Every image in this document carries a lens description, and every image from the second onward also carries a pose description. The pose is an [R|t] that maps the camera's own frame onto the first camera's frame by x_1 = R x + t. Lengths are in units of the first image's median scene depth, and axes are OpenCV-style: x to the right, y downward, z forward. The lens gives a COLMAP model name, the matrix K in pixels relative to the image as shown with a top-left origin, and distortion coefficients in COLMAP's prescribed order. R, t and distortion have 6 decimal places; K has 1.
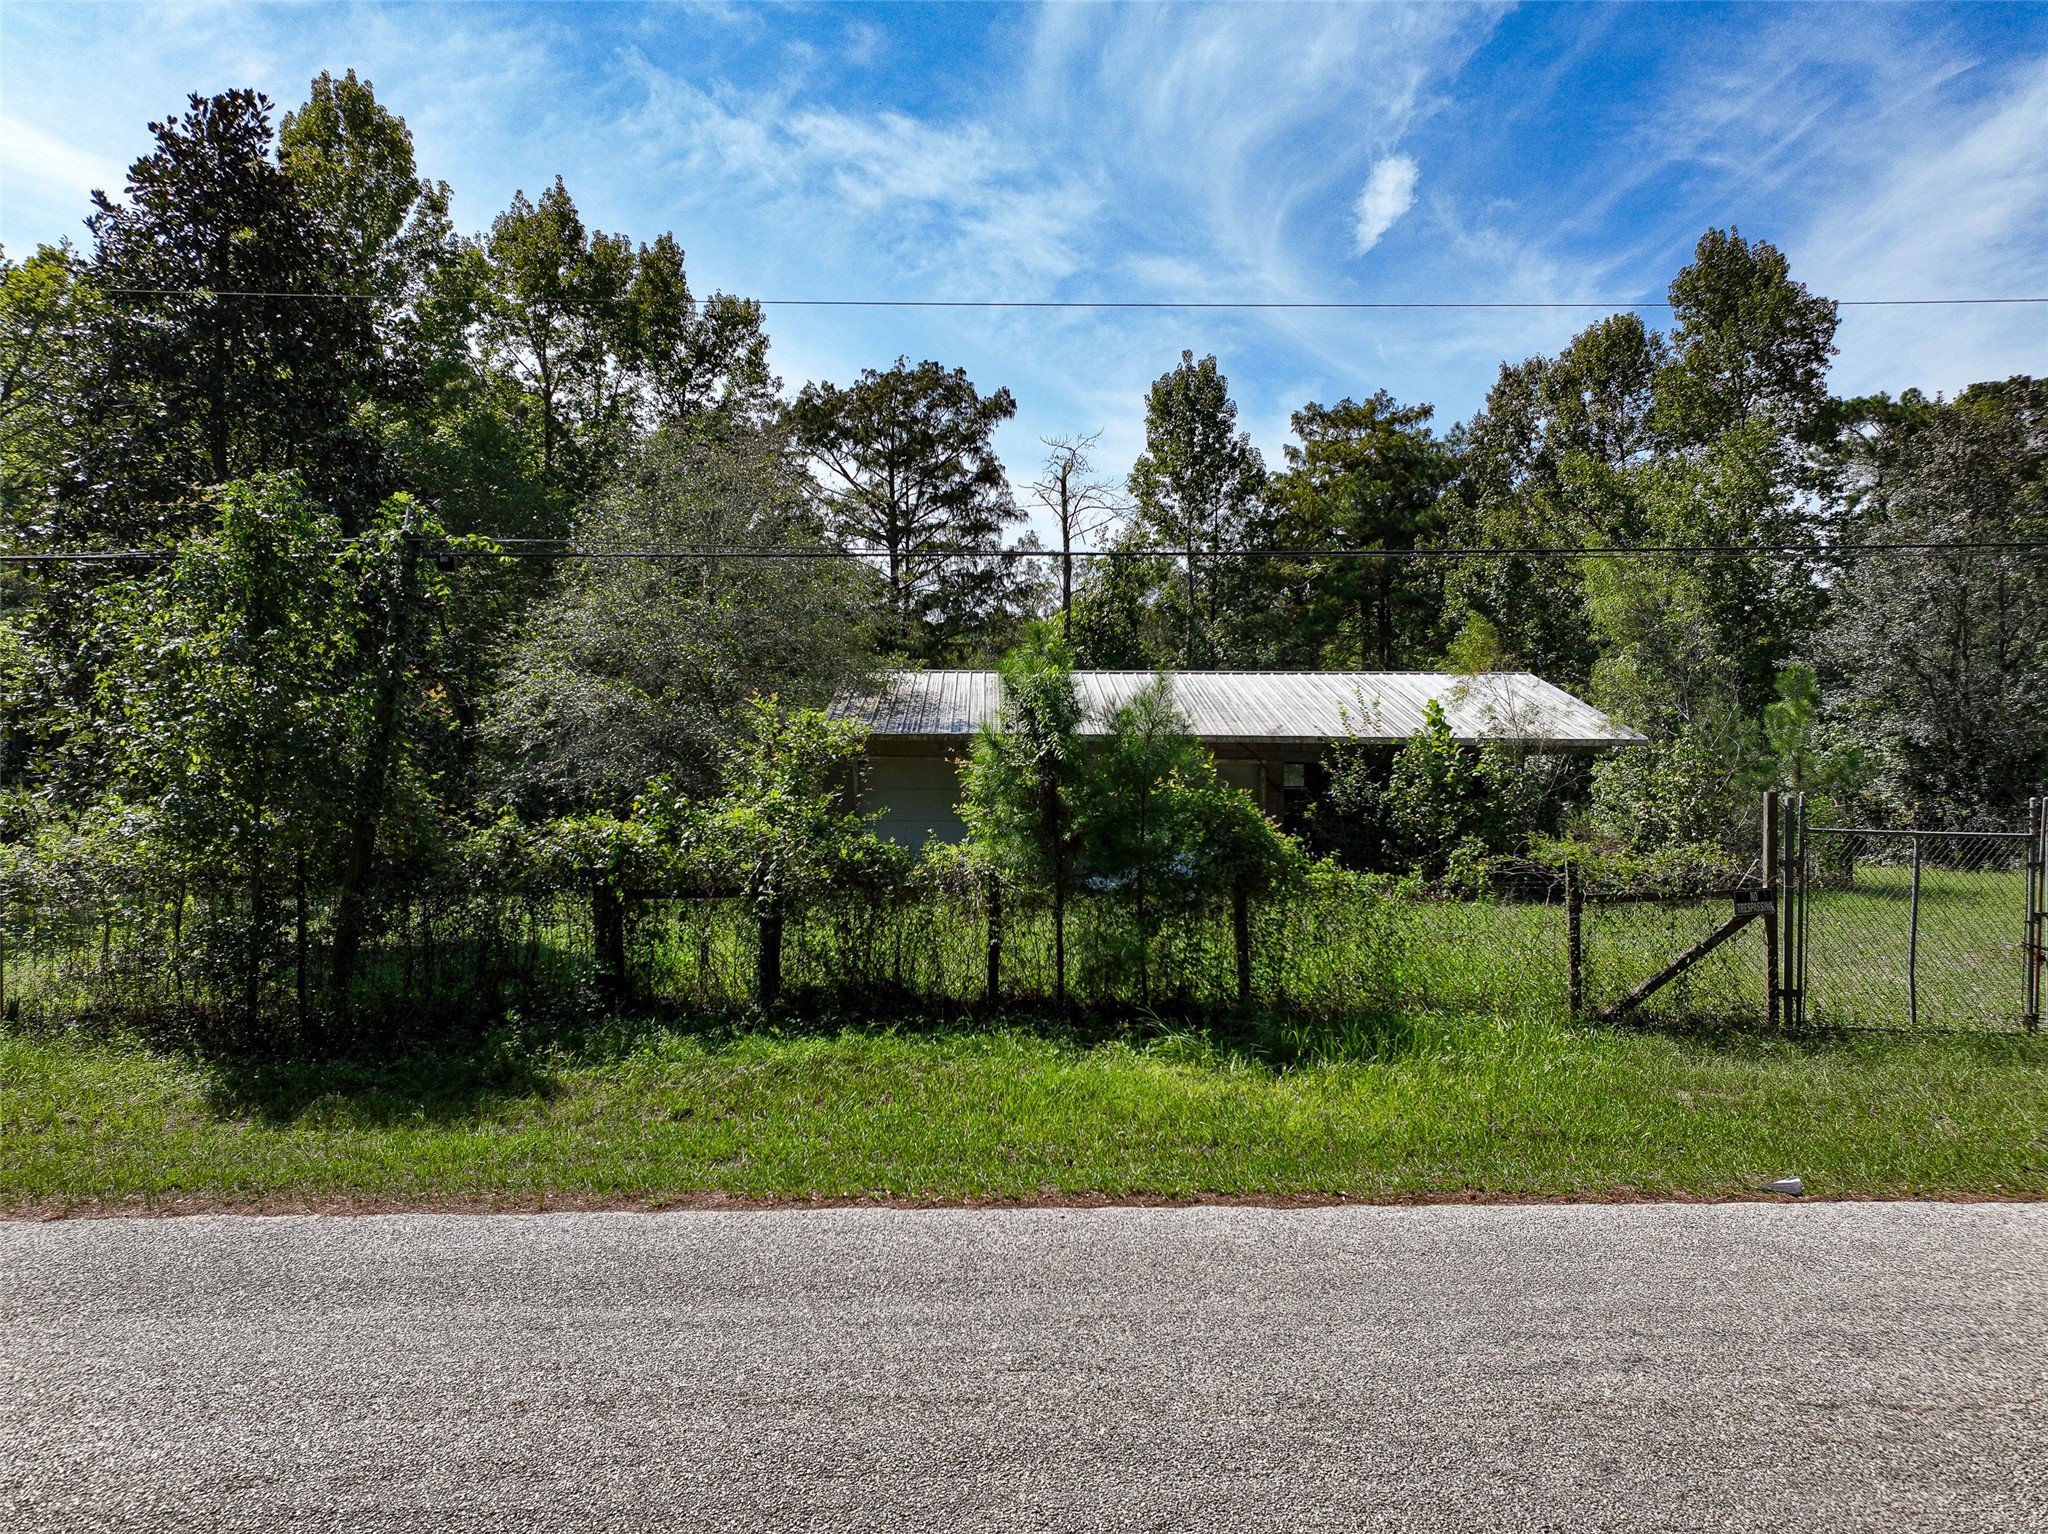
lens RADIAL K [[1458.4, 0, 1027.4], [0, 1458.4, 736.1], [0, 0, 1]] dist [-0.002139, 0.025248]
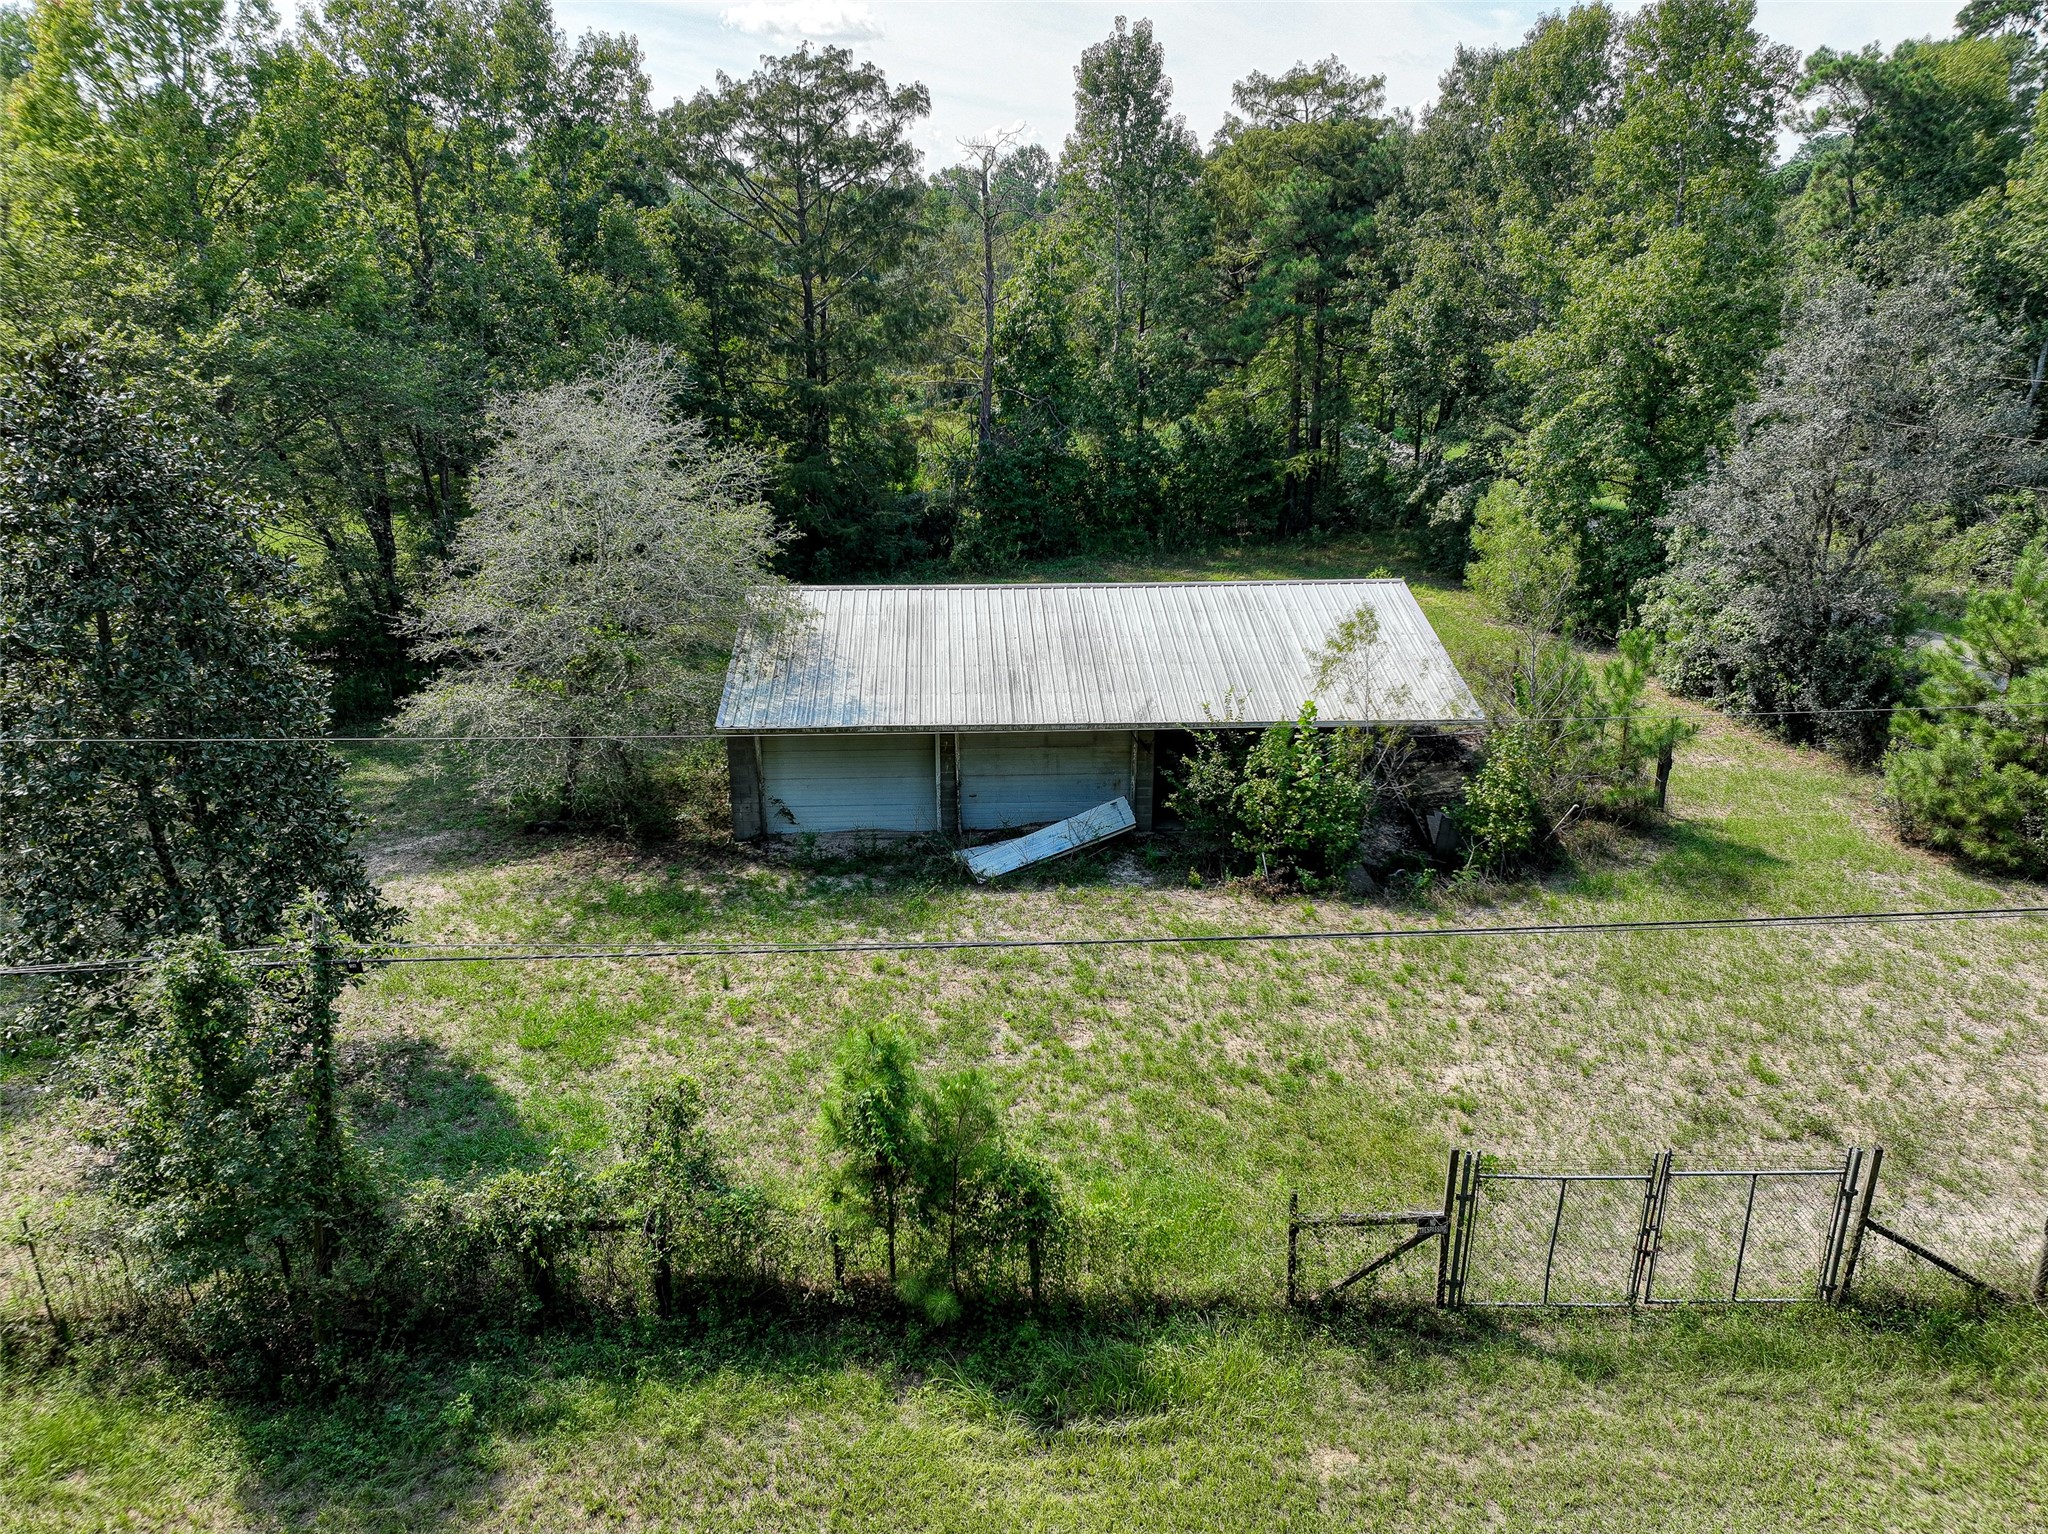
lens RADIAL K [[1458.4, 0, 1026.7], [0, 1458.4, 767.5], [0, 0, 1]] dist [-0.002139, 0.025248]
pose [[0.999586, -0.014220, 0.024994, 0.057110], [0.004843, 0.939998, 0.341146, -0.345788], [-0.028345, -0.340883, 0.939678, -0.026556]]
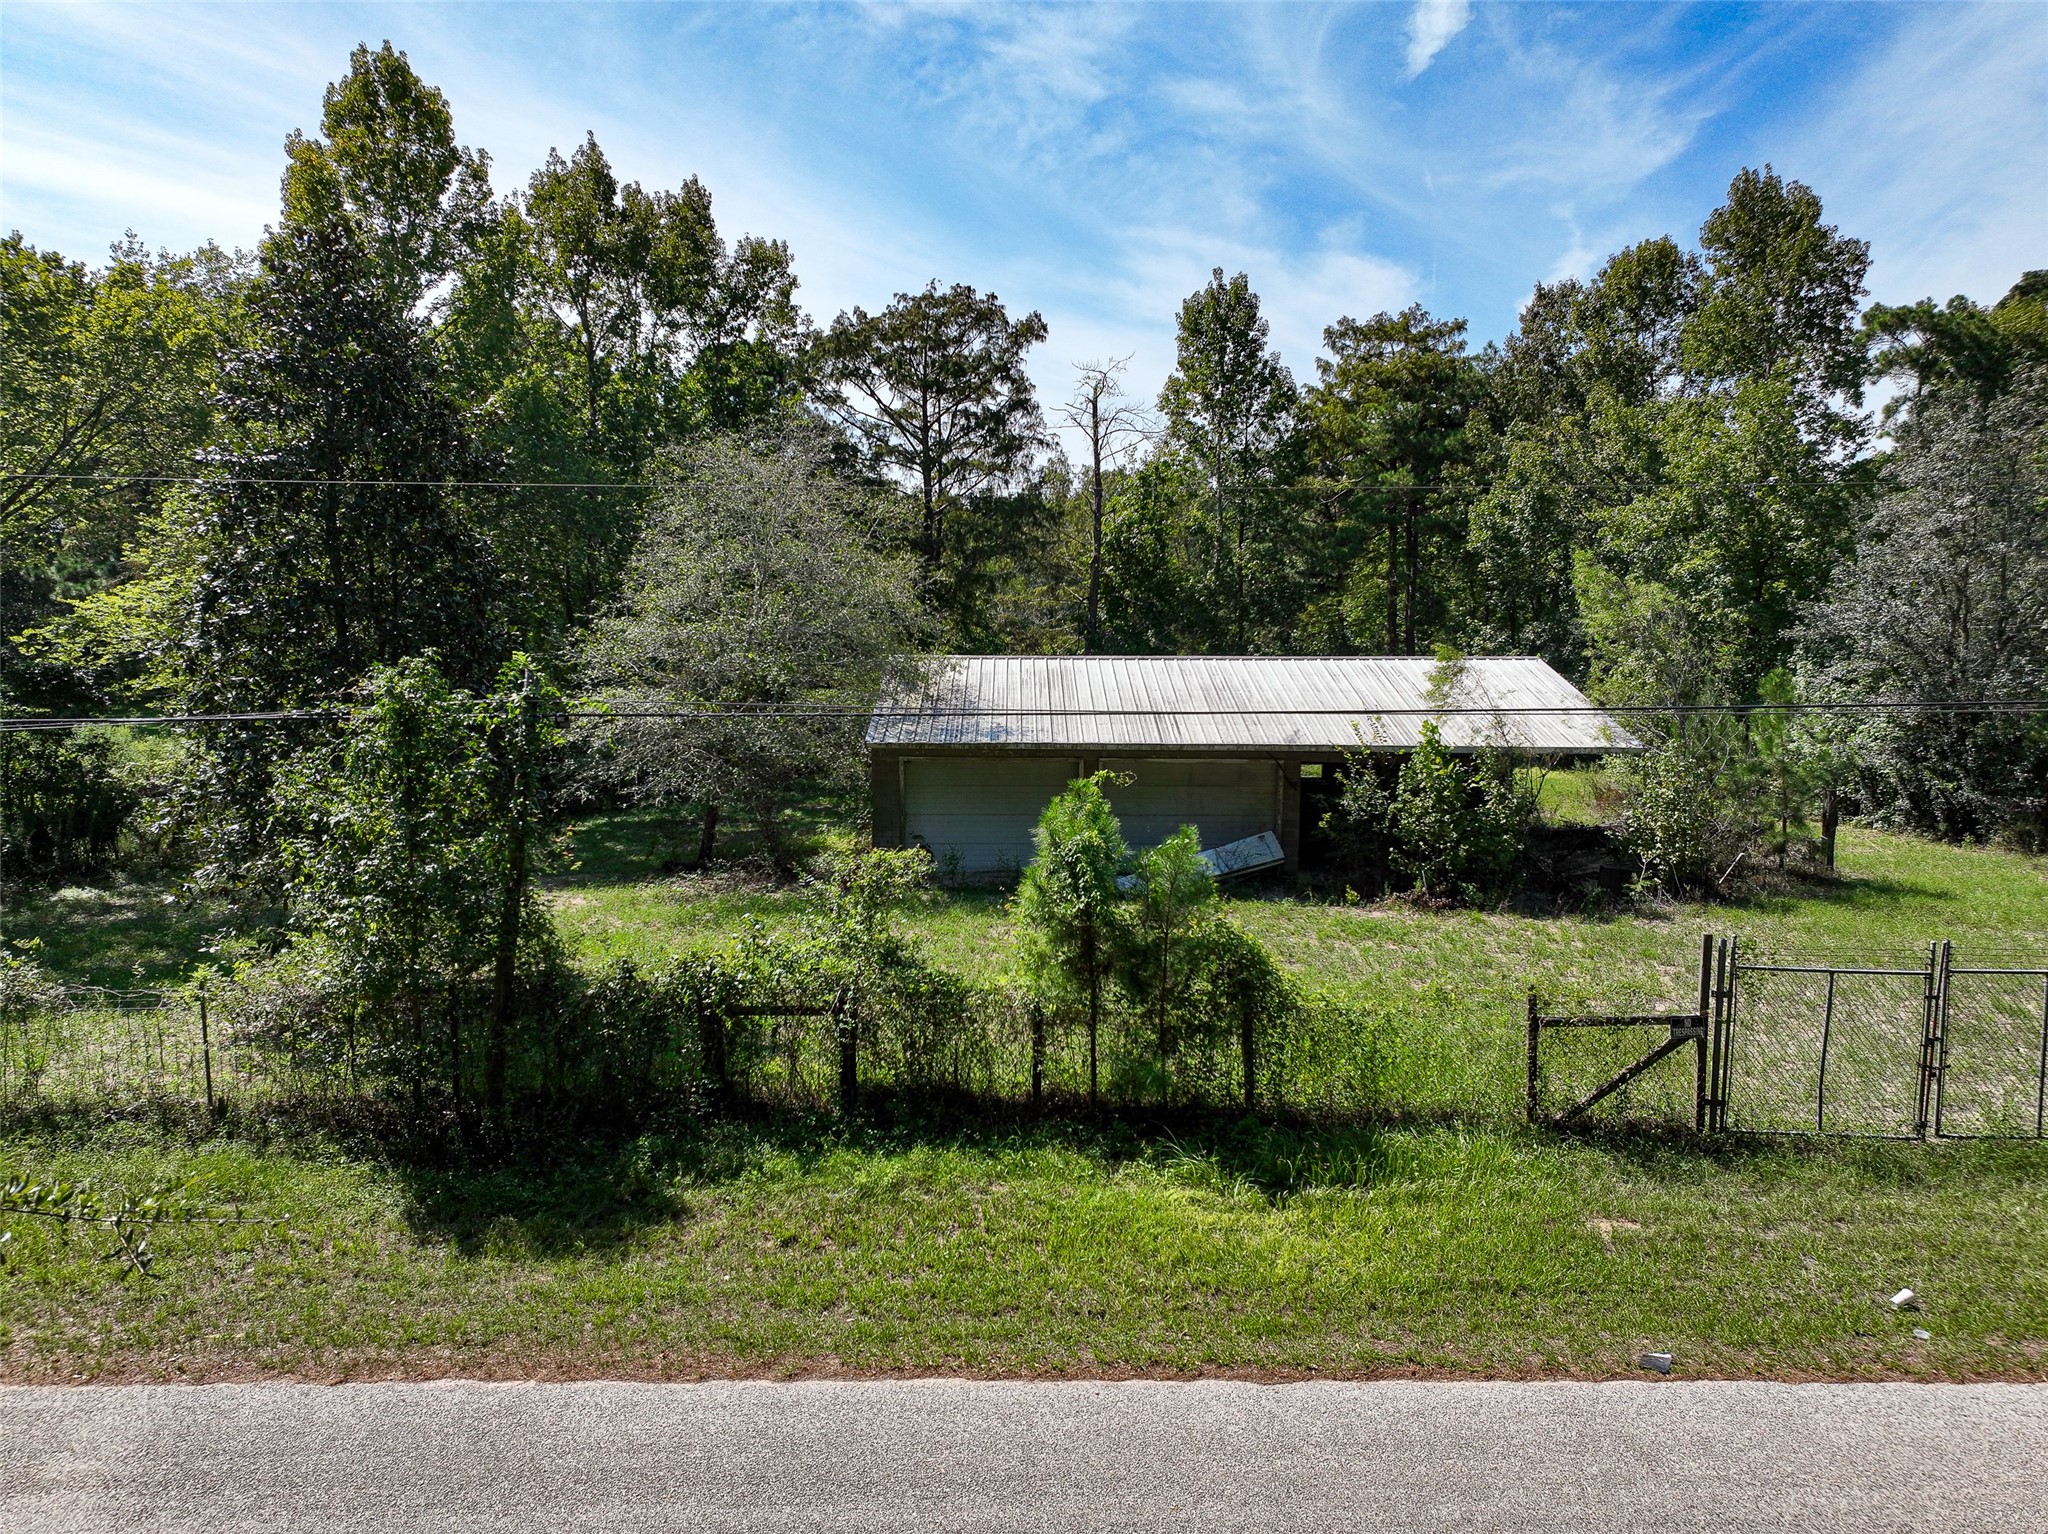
lens RADIAL K [[1458.4, 0, 1027.6], [0, 1458.4, 761.9], [0, 0, 1]] dist [-0.002139, 0.025248]
pose [[0.999810, 0.000011, -0.019503, -0.003984], [0.002257, 0.993215, 0.116270, -0.115538], [0.019372, -0.116292, 0.993026, -0.072012]]
